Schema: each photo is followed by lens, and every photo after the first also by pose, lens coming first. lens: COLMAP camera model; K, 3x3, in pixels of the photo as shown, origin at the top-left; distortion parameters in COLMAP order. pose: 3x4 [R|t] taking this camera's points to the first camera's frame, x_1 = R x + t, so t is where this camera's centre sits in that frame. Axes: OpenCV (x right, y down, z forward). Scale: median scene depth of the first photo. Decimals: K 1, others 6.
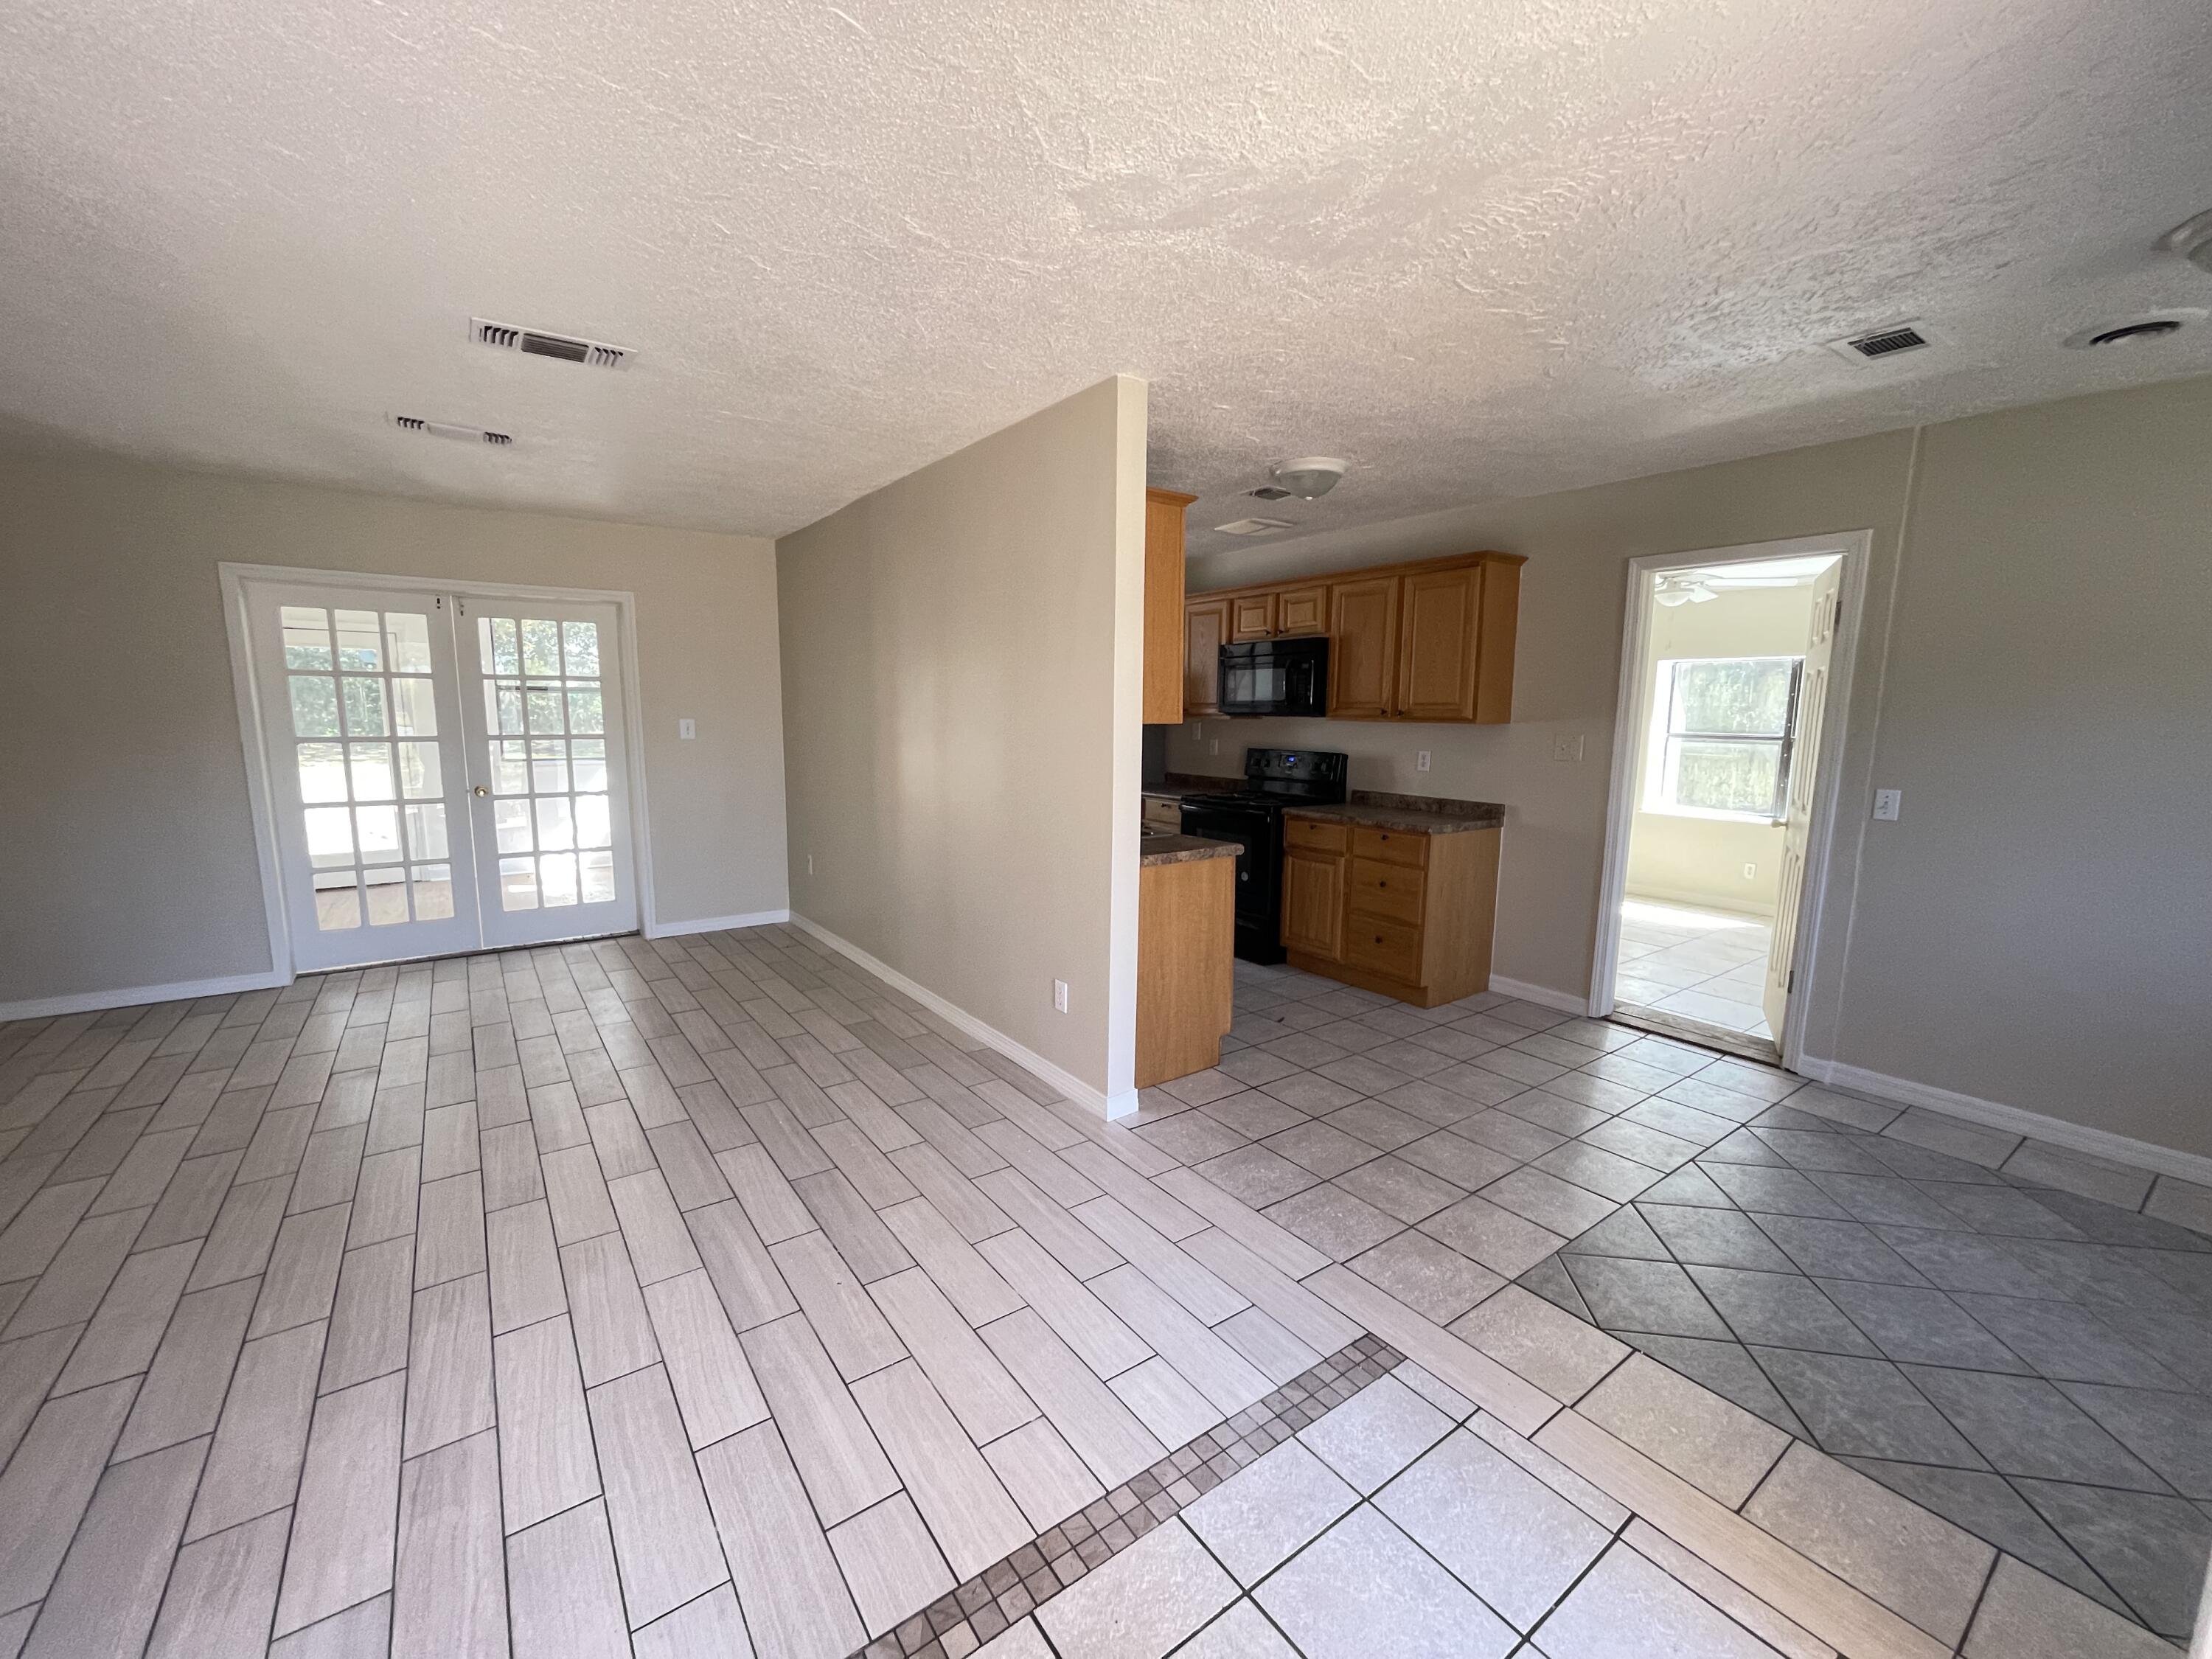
lens RADIAL K [[893.4, 0, 1106.0], [0, 893.4, 829.5], [0, 0, 1]] dist [-0.001096, -0.000066]
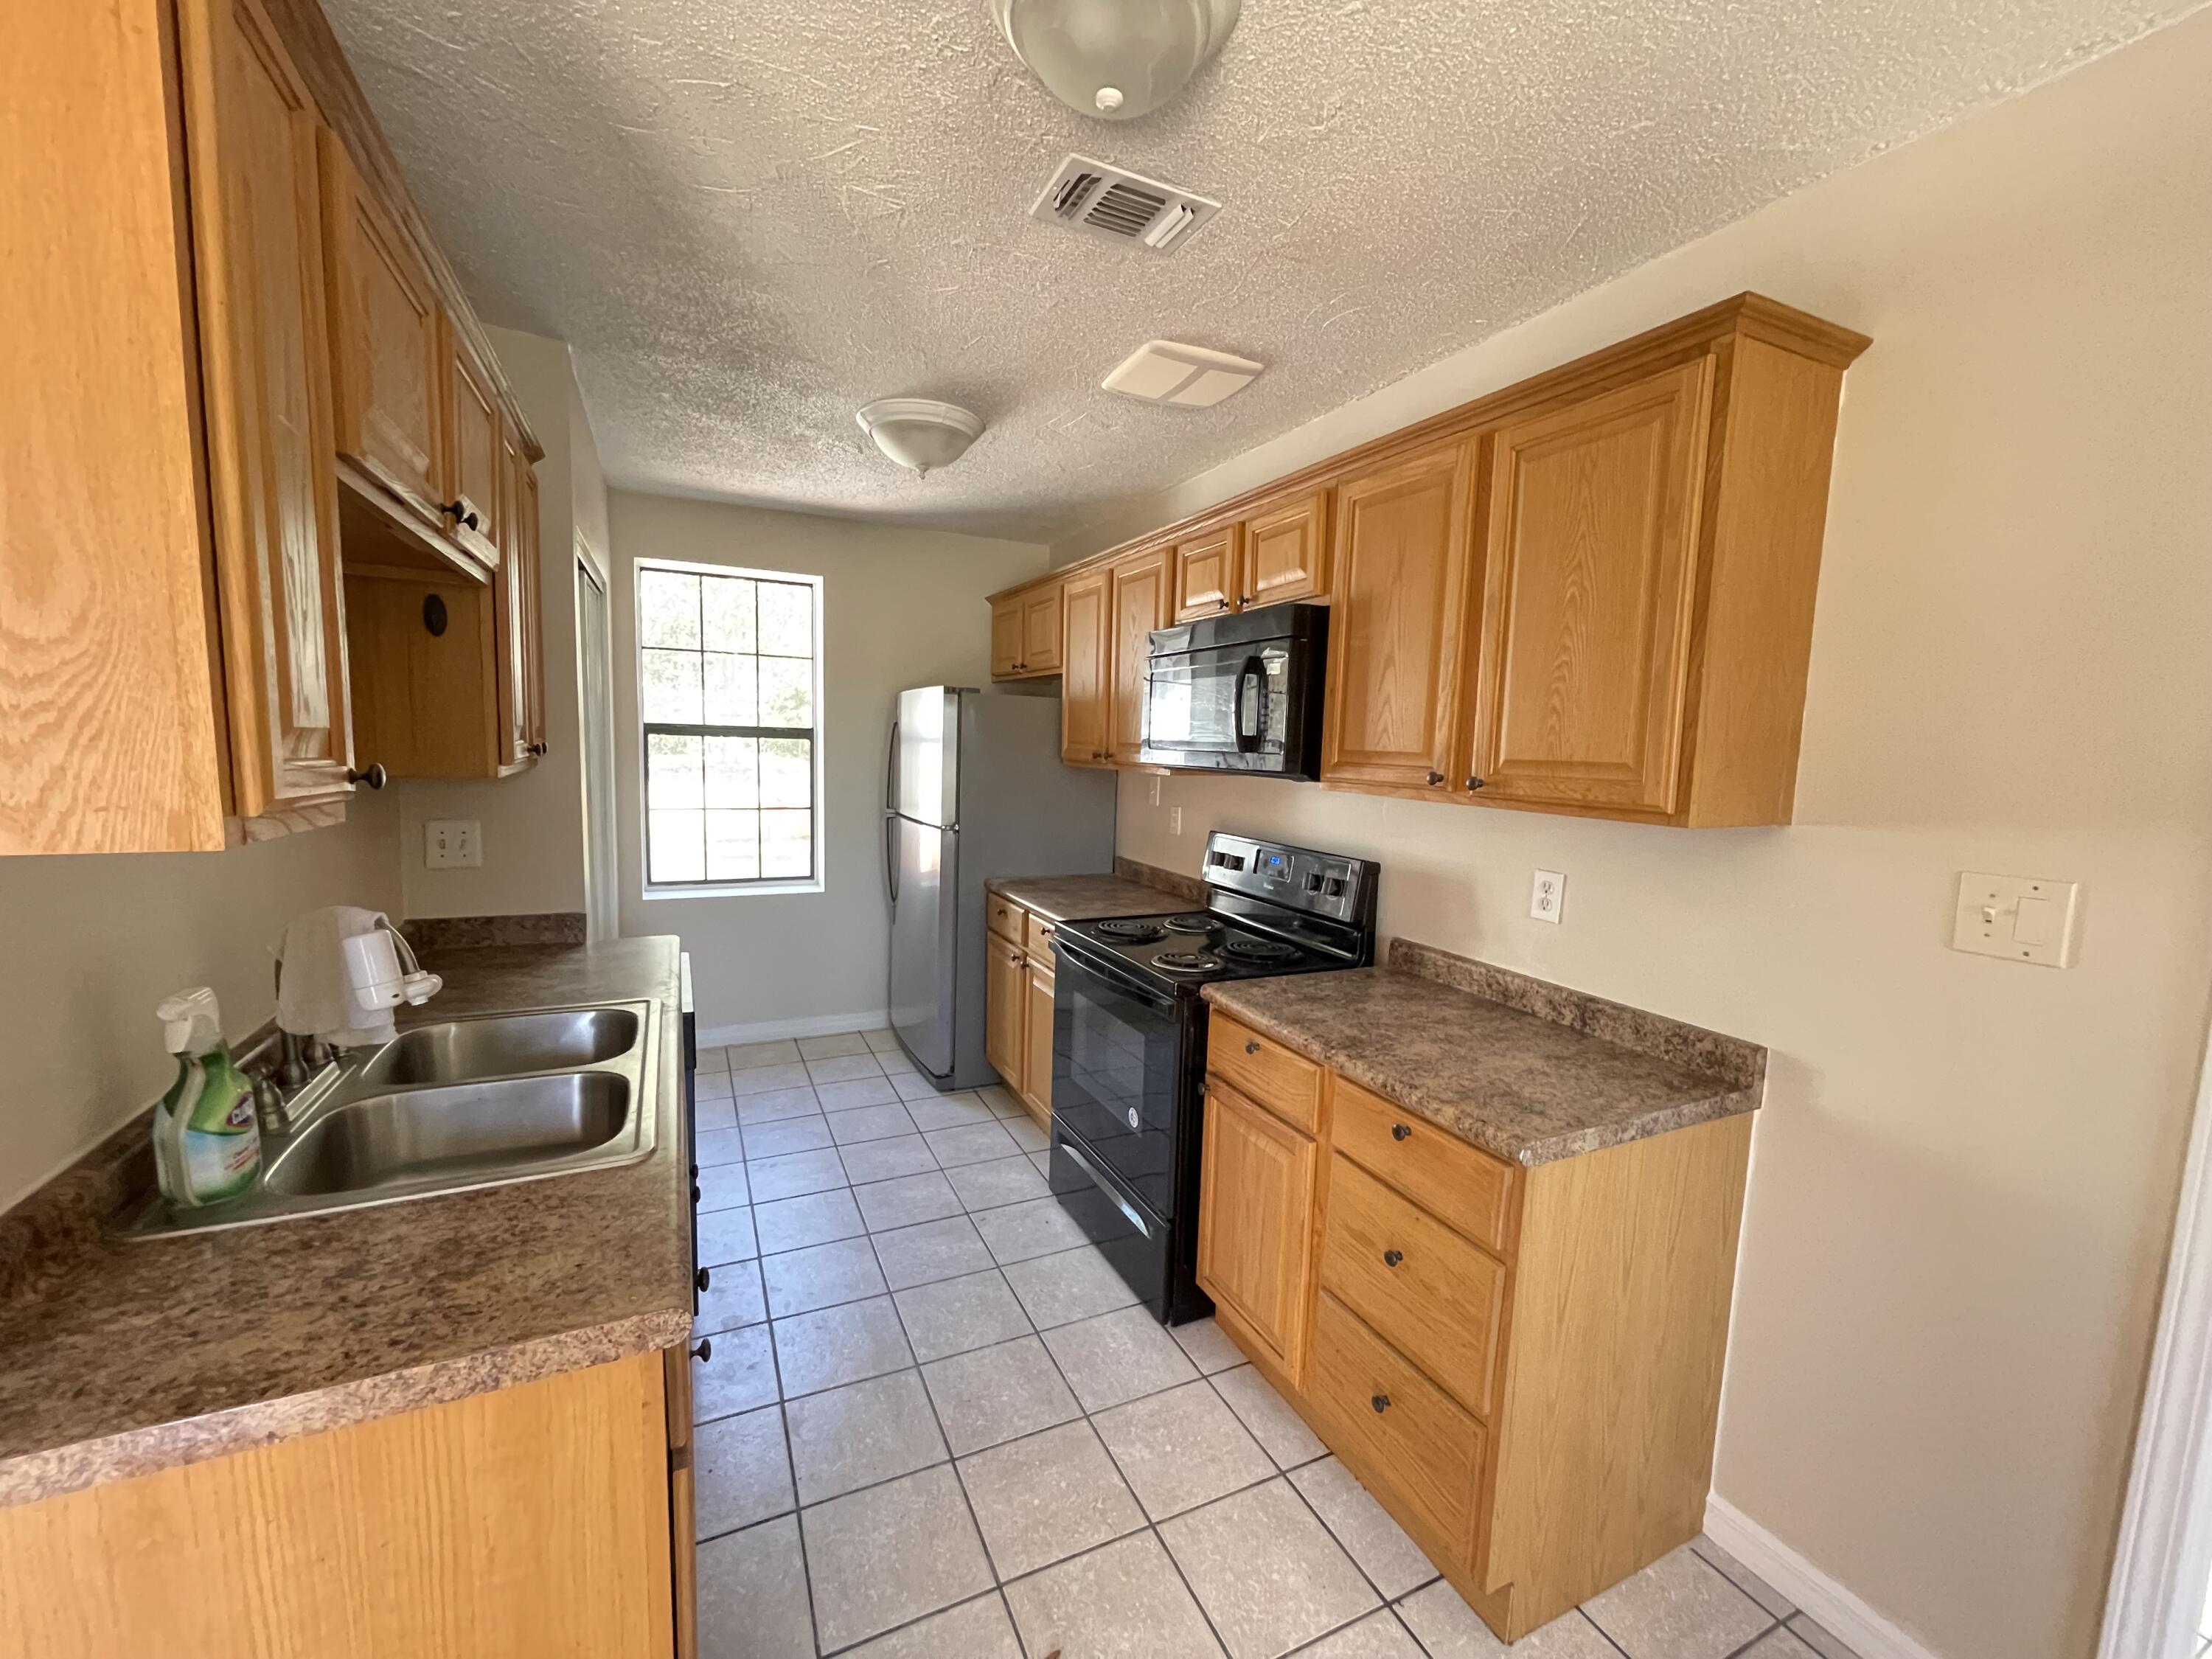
lens RADIAL K [[906.0, 0, 1106.0], [0, 906.0, 829.5], [0, 0, 1]] dist [0.000283, 0.000132]
pose [[0.984362, 0.040607, -0.171411, 0.229057], [-0.046830, 0.998377, -0.032416, -0.086079], [0.169816, 0.039936, 0.984666, 0.557375]]
